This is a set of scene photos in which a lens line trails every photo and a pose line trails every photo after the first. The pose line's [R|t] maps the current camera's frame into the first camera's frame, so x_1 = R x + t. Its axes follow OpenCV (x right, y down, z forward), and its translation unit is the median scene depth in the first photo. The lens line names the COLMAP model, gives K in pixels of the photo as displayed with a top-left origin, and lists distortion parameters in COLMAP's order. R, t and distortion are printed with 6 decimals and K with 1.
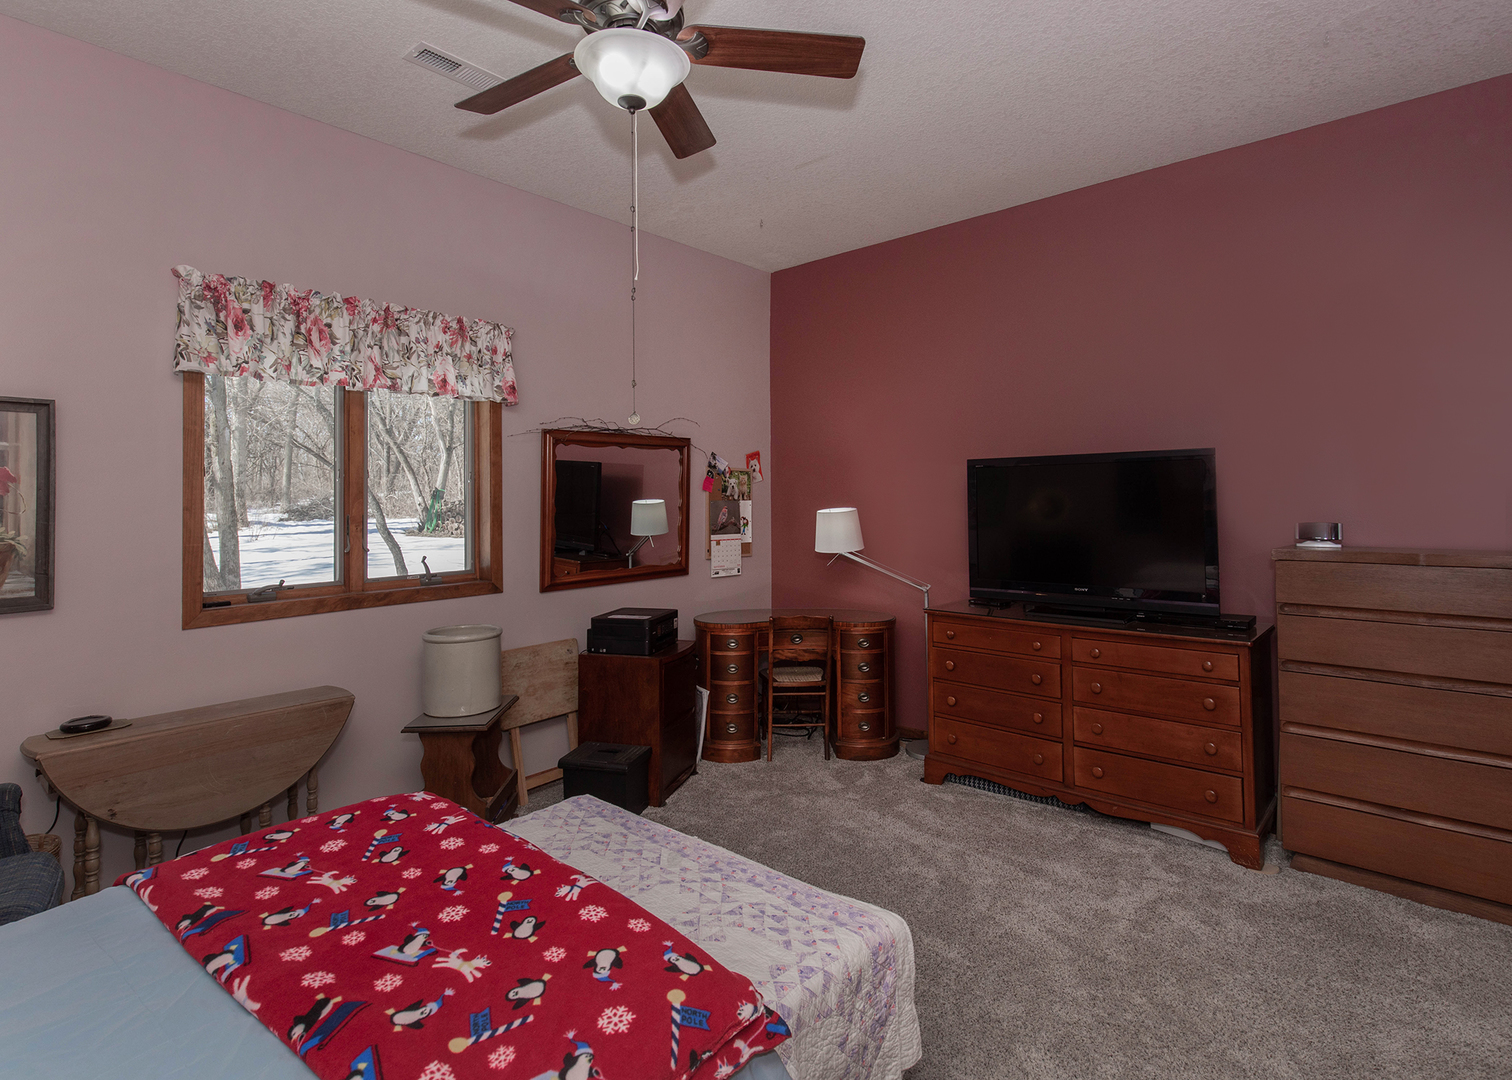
lens RADIAL K [[768.8, 0, 757.3], [0, 768.8, 475.7], [0, 0, 1]] dist [-0.018411, -0.000140]
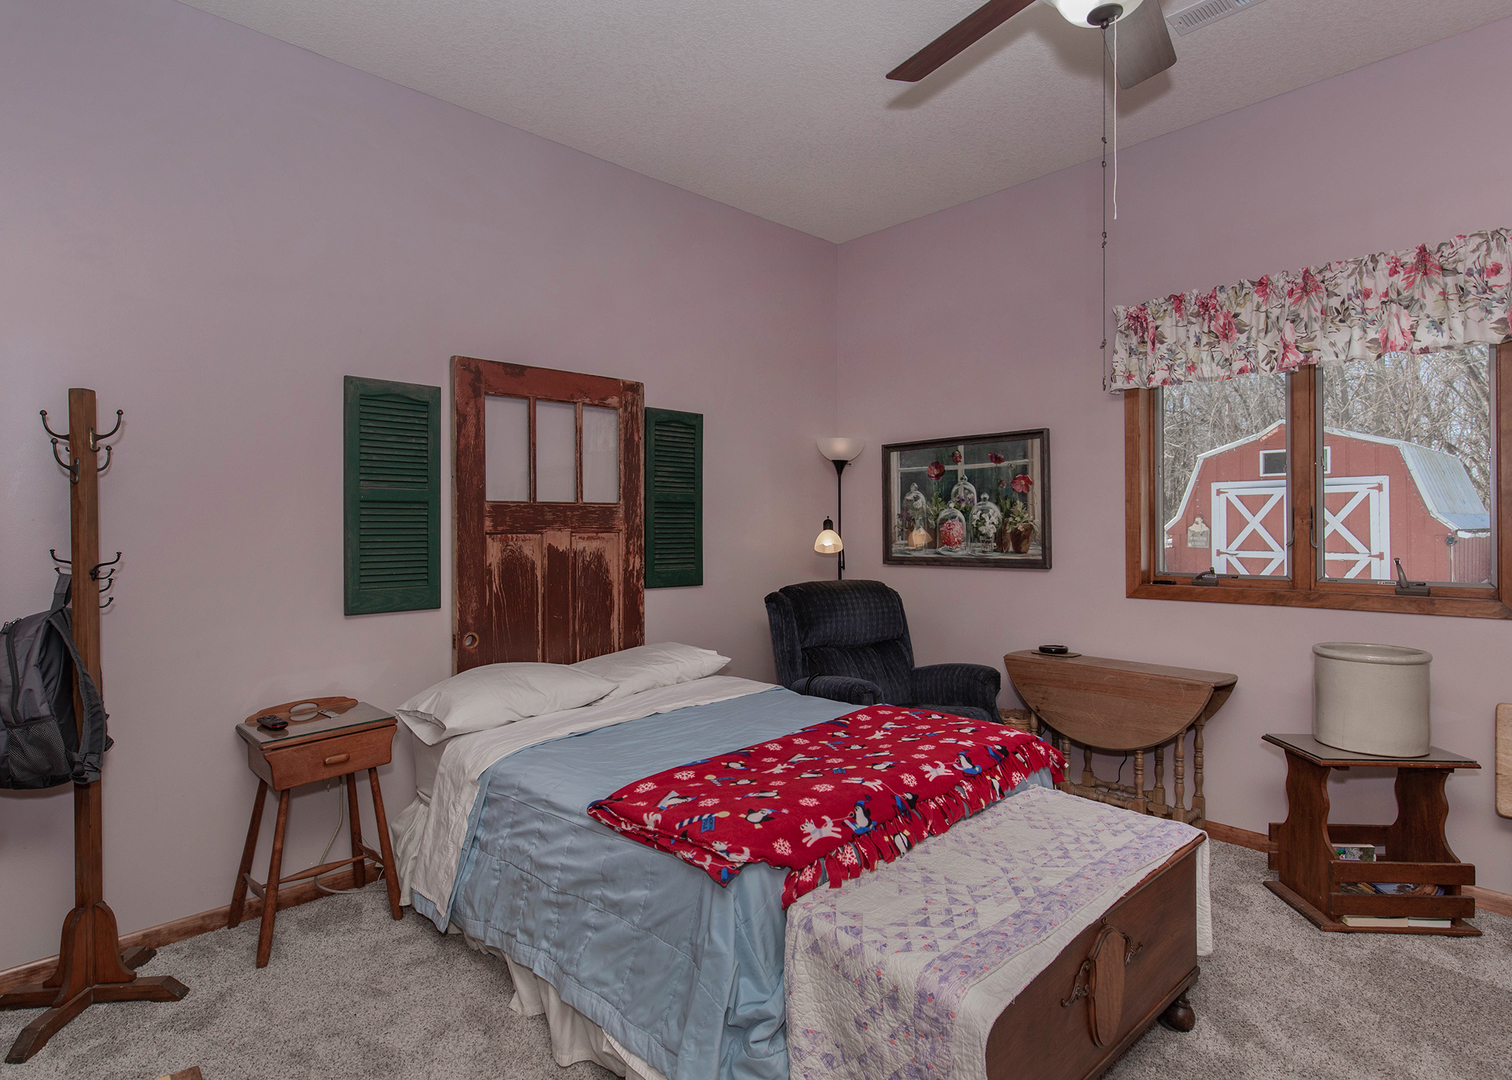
lens RADIAL K [[784.4, 0, 756.0], [0, 784.4, 540.0], [0, 0, 1]] dist [0.041854, -0.000327]
pose [[-0.095687, 0.041347, -0.994552, 0.676118], [0.040225, 0.998481, 0.037641, 0.038107], [0.994598, -0.036405, -0.097205, 0.584971]]
